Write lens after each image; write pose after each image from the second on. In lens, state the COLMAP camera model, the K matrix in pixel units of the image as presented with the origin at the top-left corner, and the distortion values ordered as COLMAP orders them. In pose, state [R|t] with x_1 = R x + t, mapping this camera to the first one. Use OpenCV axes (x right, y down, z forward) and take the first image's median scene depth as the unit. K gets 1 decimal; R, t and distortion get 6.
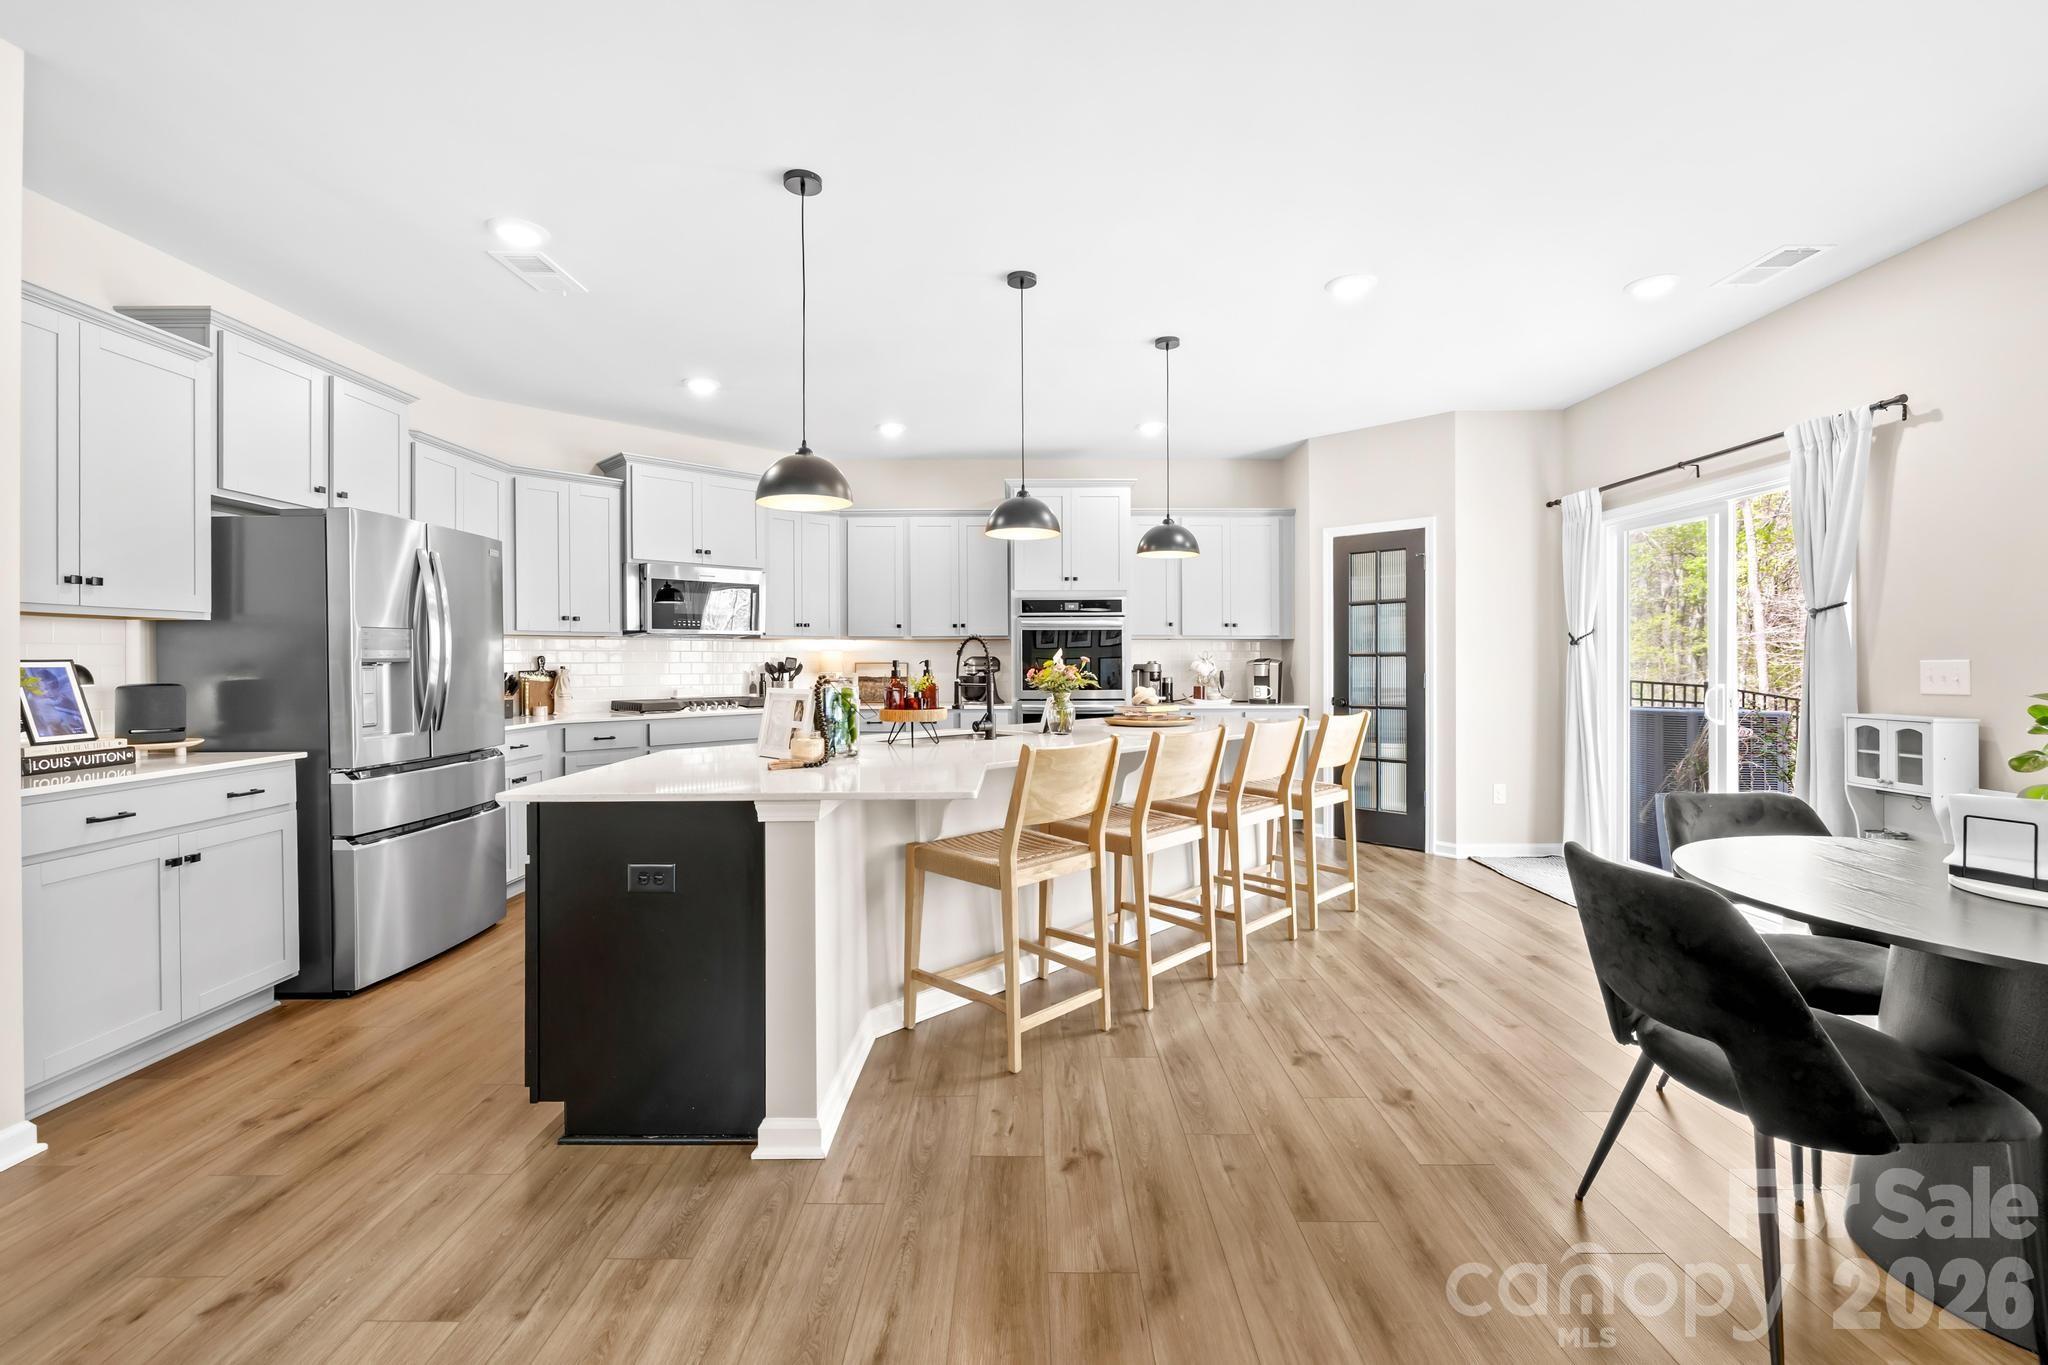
lens RADIAL K [[874.7, 0, 1028.0], [0, 874.7, 663.4], [0, 0, 1]] dist [-0.002012, -0.000144]
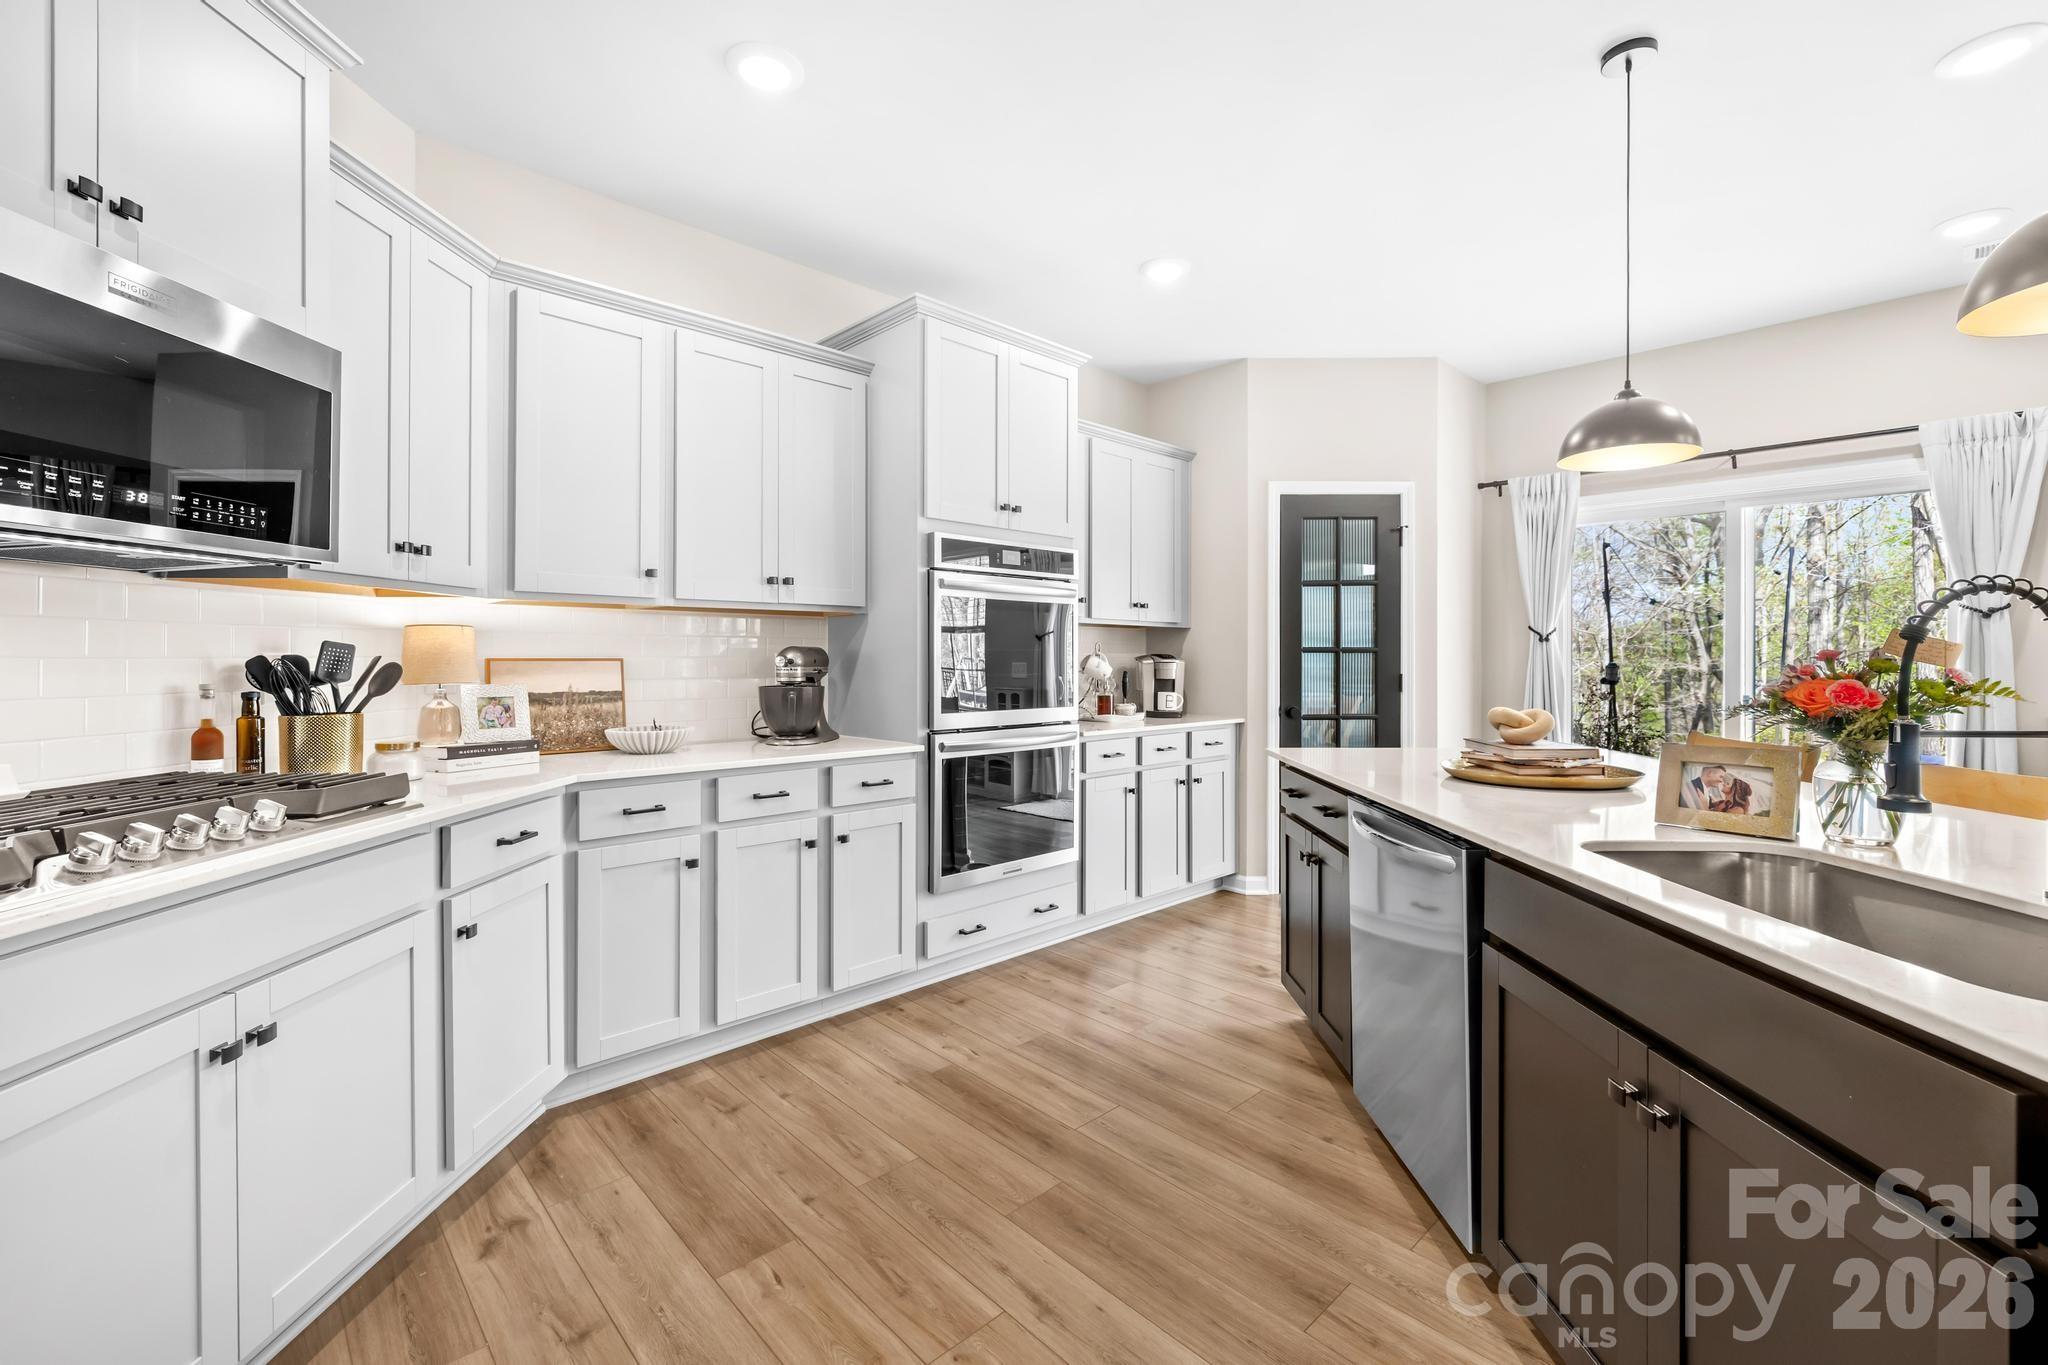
lens RADIAL K [[864.0, 0, 1015.6], [0, 864.0, 666.4], [0, 0, 1]] dist [0.000039, 0.000085]
pose [[0.728336, -0.003387, 0.685212, -0.373468], [-0.003006, 0.999962, 0.008138, -0.001316], [-0.685214, -0.007987, 0.728298, 0.693512]]
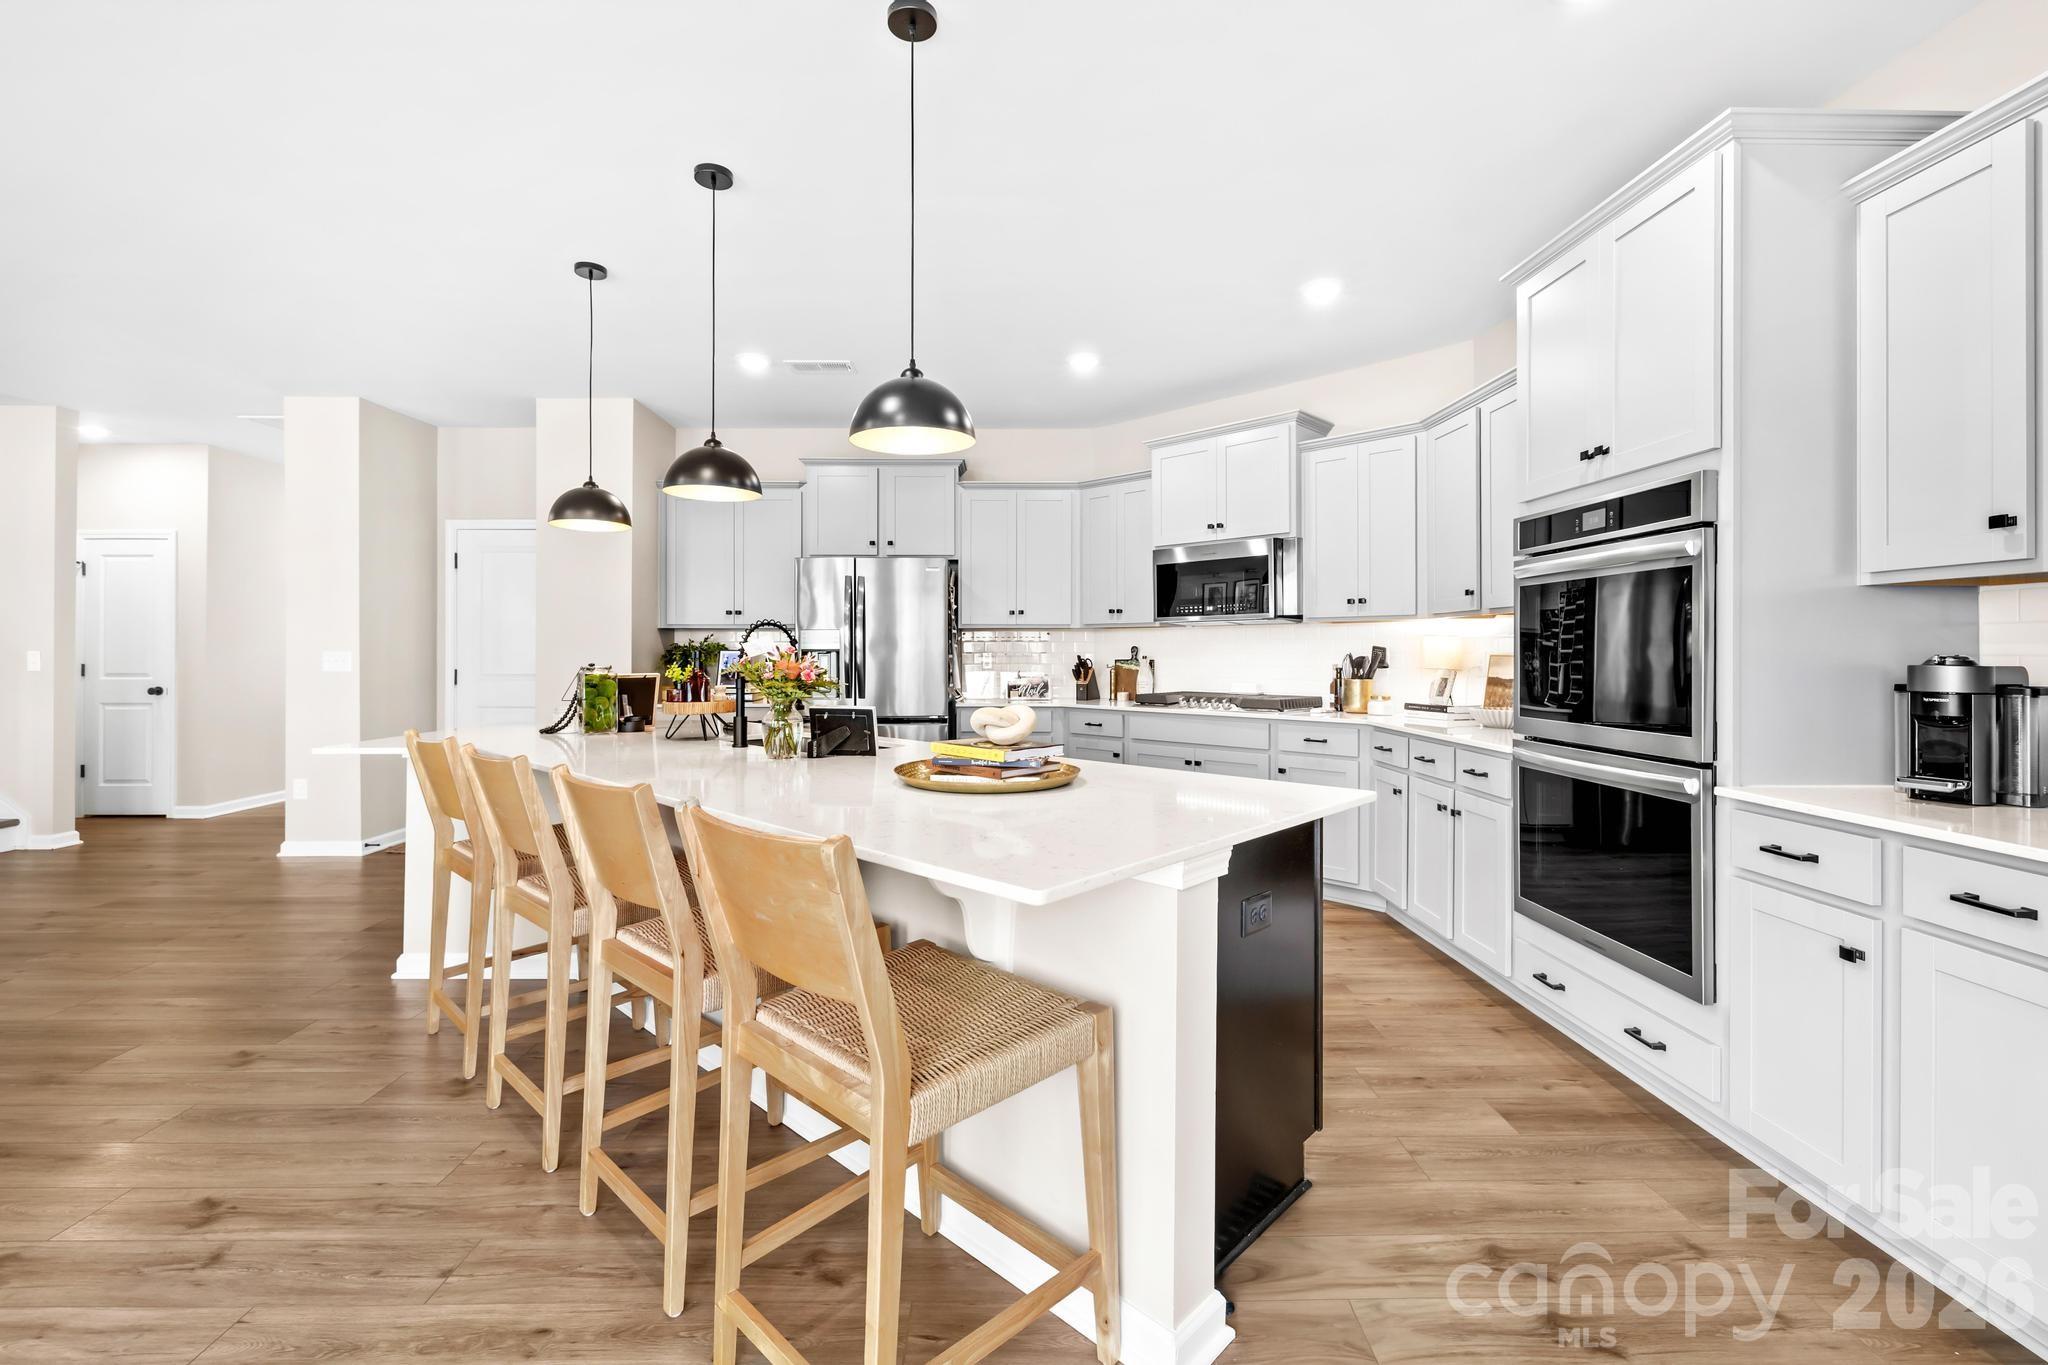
lens RADIAL K [[870.1, 0, 1013.3], [0, 870.1, 642.4], [0, 0, 1]] dist [-0.021608, -0.000044]
pose [[0.023839, -0.009677, -0.999669, 0.517528], [-0.003116, 0.999948, -0.009754, -0.003092], [0.999711, 0.003348, 0.023808, 0.828669]]
